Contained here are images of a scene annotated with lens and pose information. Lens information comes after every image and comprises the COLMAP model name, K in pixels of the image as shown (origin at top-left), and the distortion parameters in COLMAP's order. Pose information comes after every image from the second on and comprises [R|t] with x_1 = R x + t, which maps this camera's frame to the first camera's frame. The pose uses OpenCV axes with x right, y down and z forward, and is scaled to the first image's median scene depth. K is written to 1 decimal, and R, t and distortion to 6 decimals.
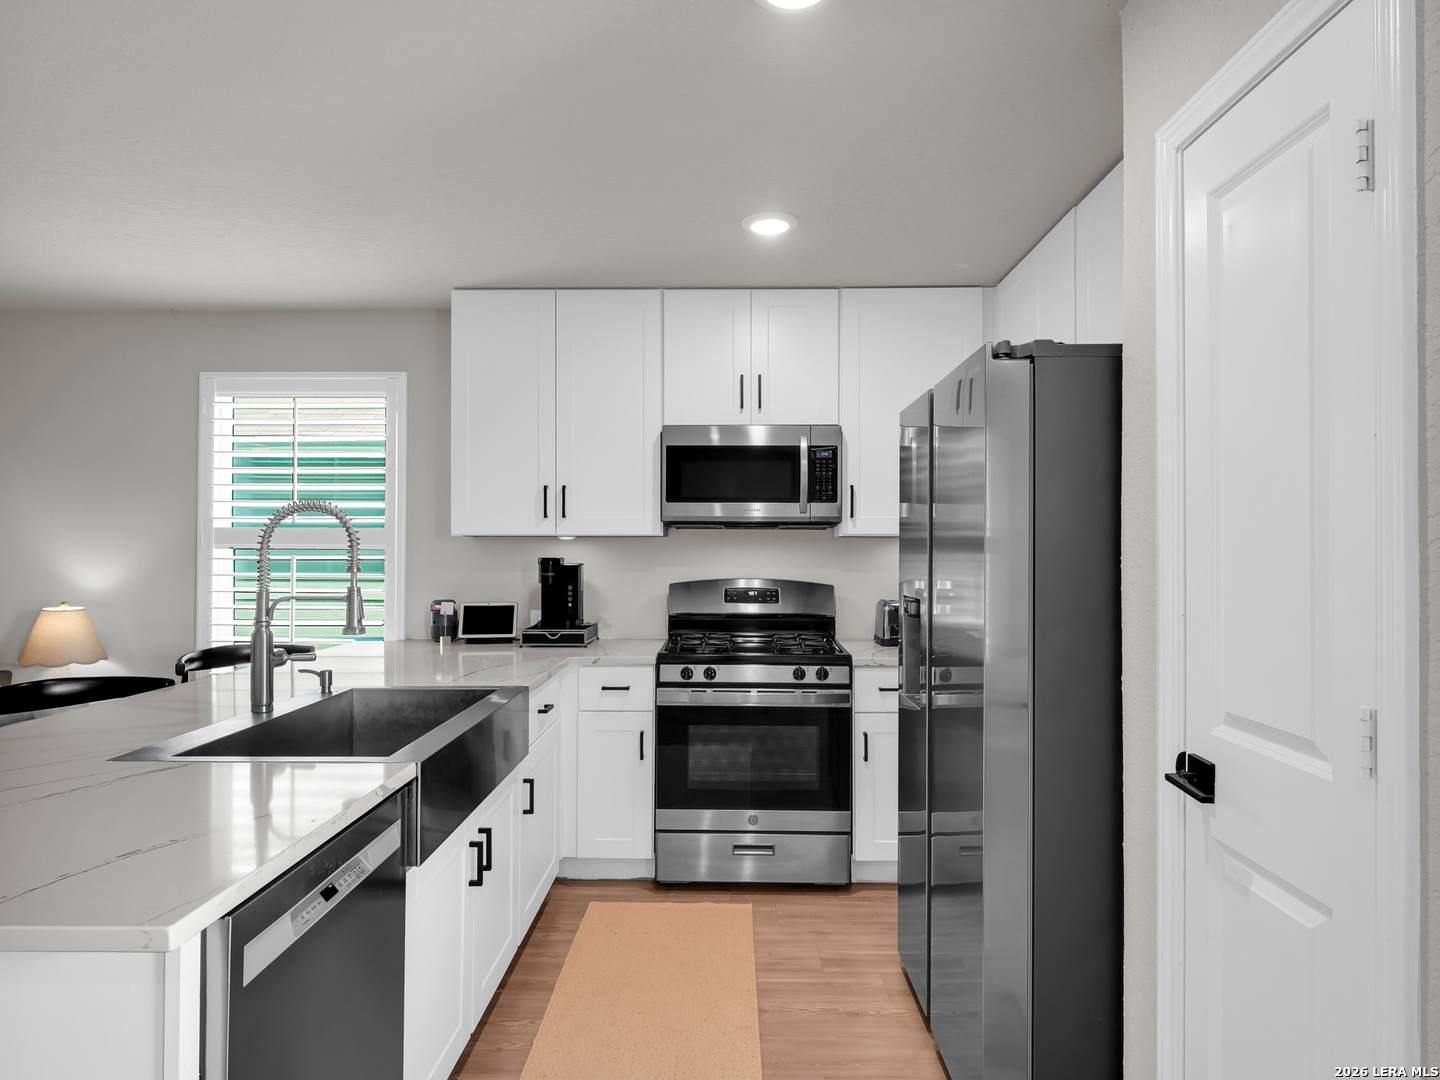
lens RADIAL K [[834.8, 0, 733.7], [0, 834.8, 545.9], [0, 0, 1]] dist [-0.000477, 0.000322]
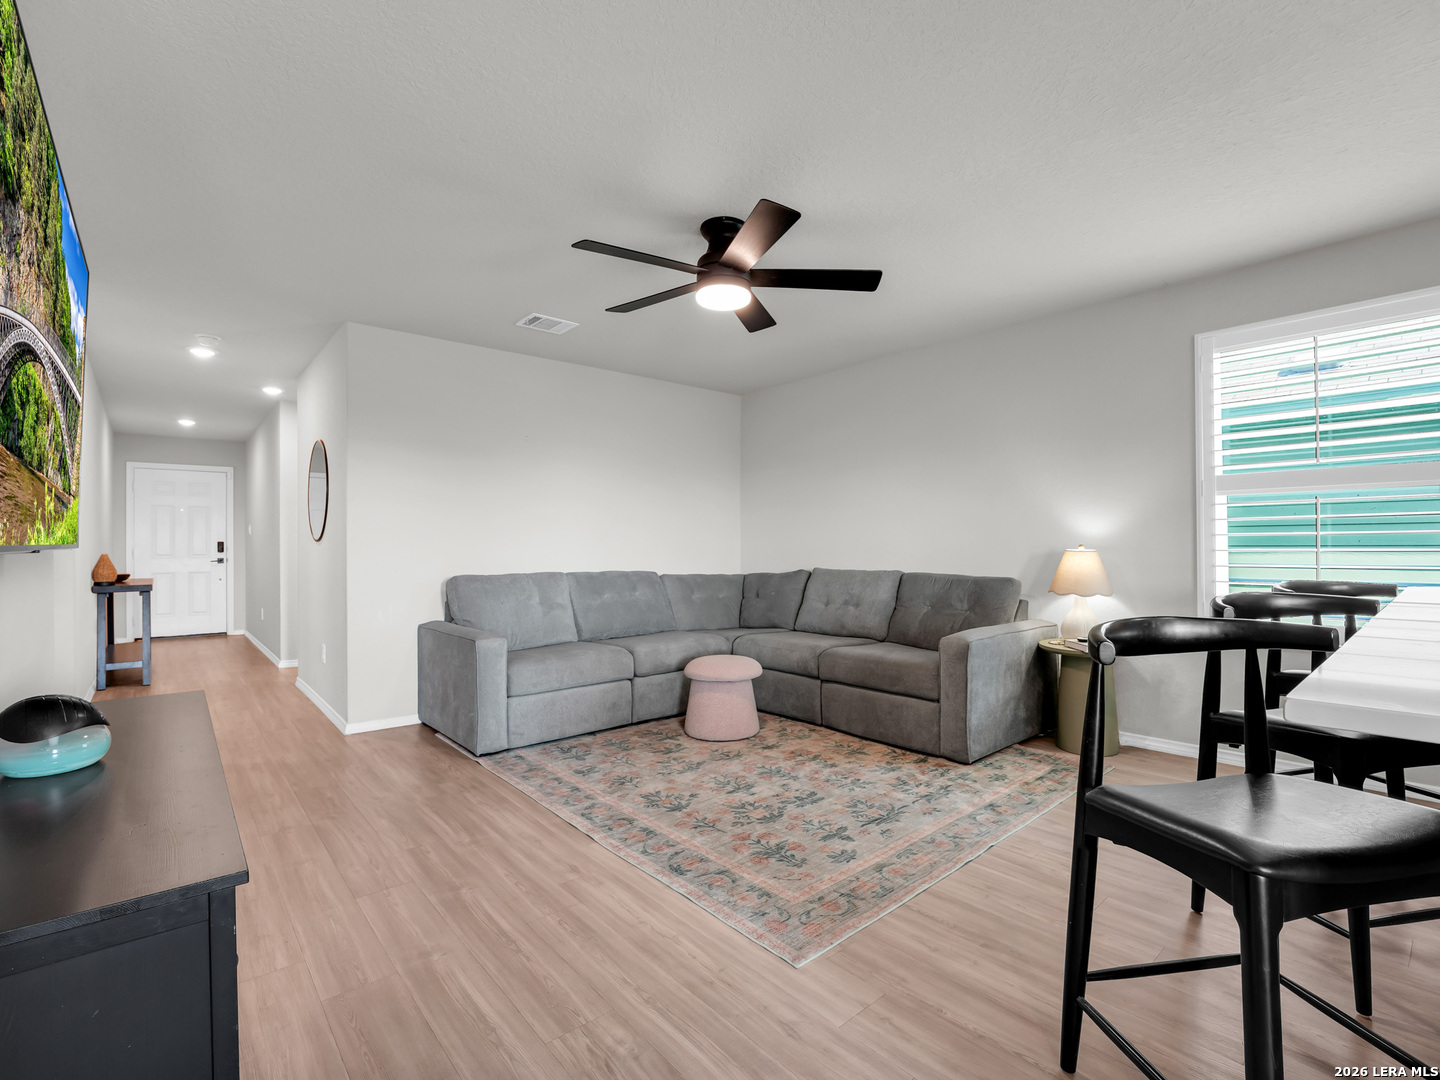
lens RADIAL K [[663.5, 0, 720.0], [0, 663.5, 540.0], [0, 0, 1]] dist [-0.030444, 0.004189]
pose [[0.651506, -0.016704, -0.758460, -0.434793], [0.014247, 0.999851, -0.009783, 0.065592], [0.758510, -0.004432, 0.651646, -0.029661]]
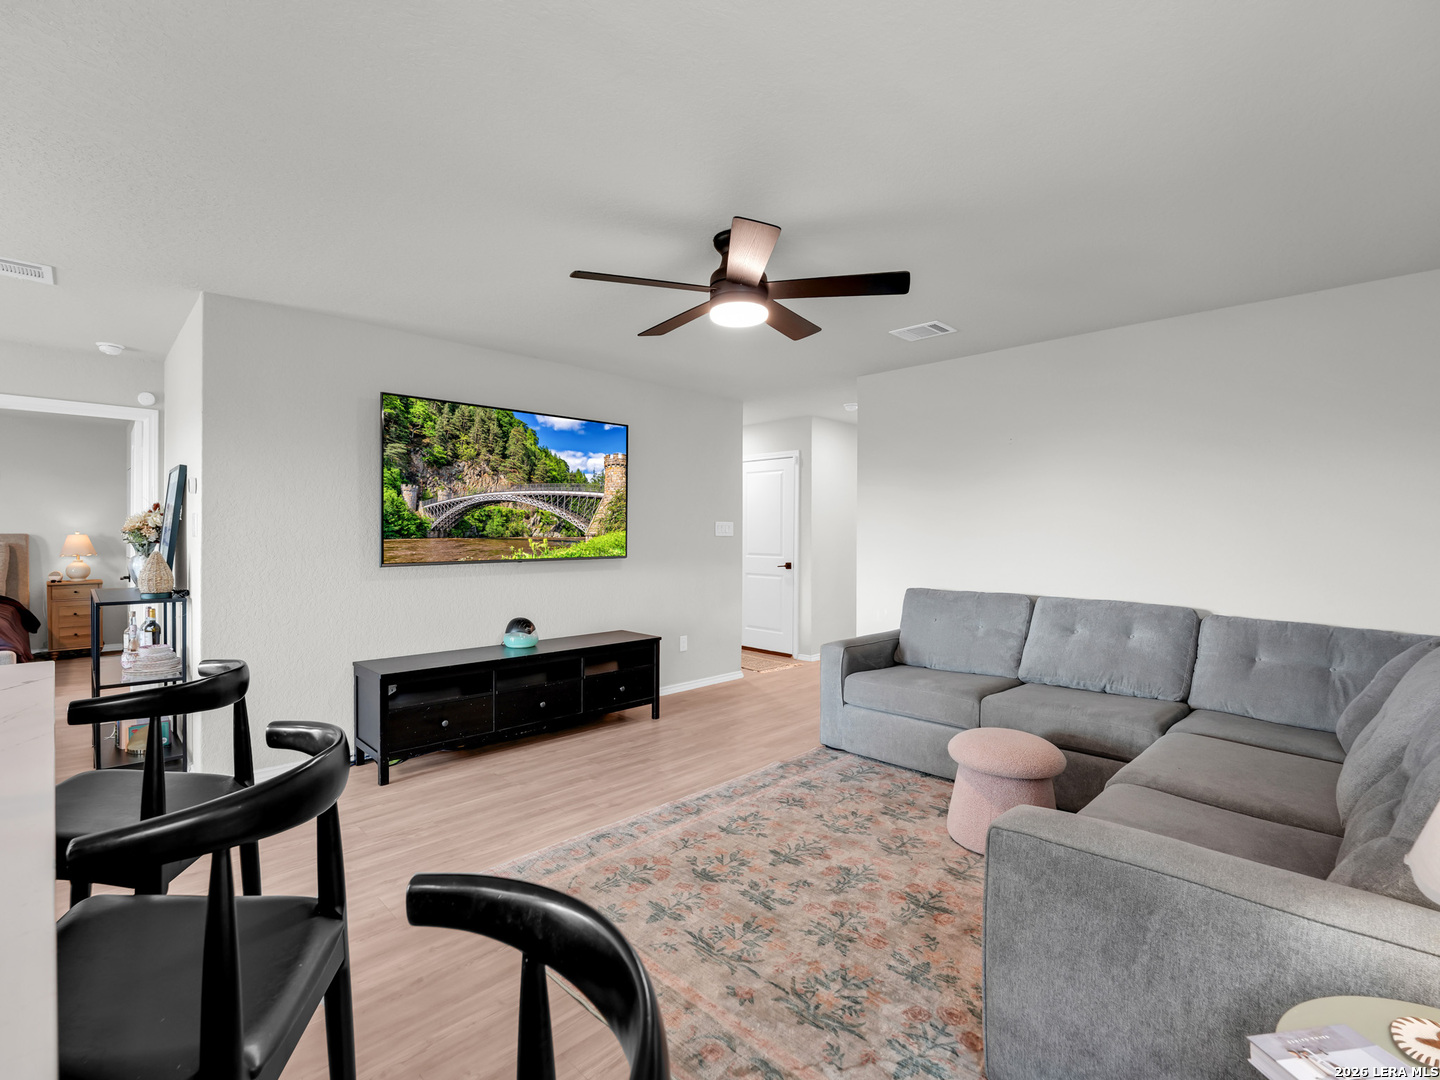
lens RADIAL K [[674.9, 0, 742.3], [0, 674.9, 525.1], [0, 0, 1]] dist [-0.031861, 0.005905]
pose [[-0.699363, -0.011621, -0.714672, -0.474338], [0.000707, 0.999856, -0.016950, 0.014341], [0.714766, -0.012360, -0.699254, 0.951139]]
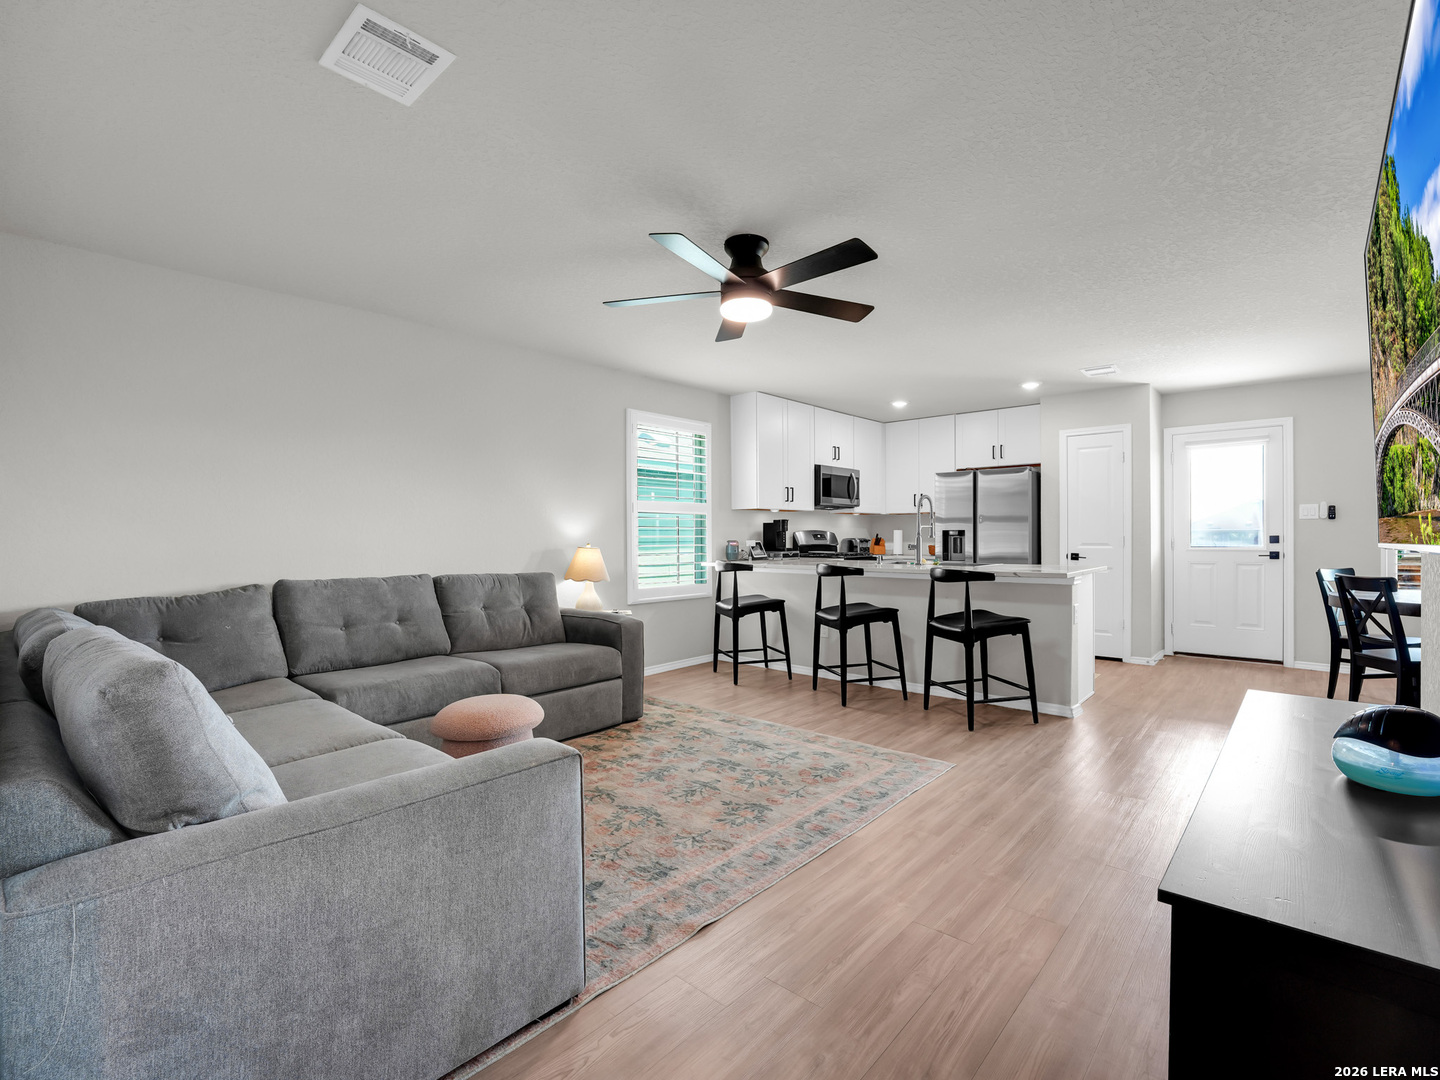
lens RADIAL K [[640.1, 0, 726.9], [0, 640.1, 541.1], [0, 0, 1]] dist [-0.031788, -0.000141]
pose [[0.675750, -0.011165, 0.737046, -1.550713], [0.000576, 0.999893, 0.014618, 0.045838], [-0.737130, -0.009453, 0.675685, -0.040714]]
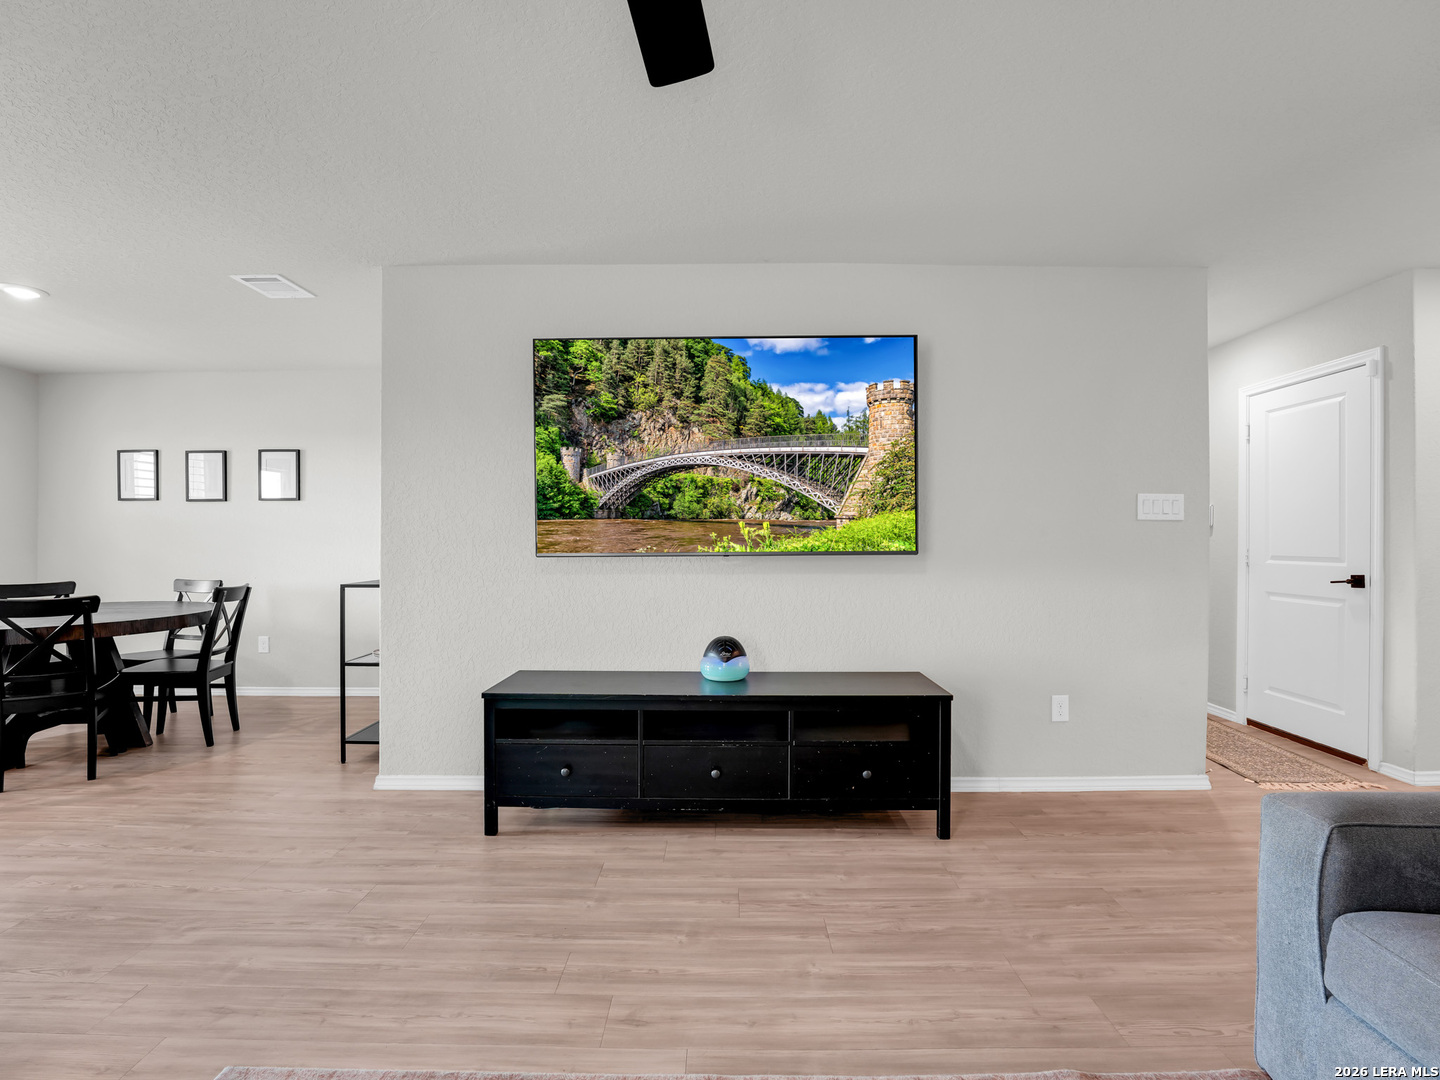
lens RADIAL K [[666.6, 0, 739.2], [0, 666.6, 563.5], [0, 0, 1]] dist [-0.031718, -0.000179]
pose [[-0.999895, -0.013707, -0.004613, -1.024645], [-0.013740, 0.999879, 0.007355, 0.059480], [0.004512, 0.007418, -0.999962, 0.656438]]
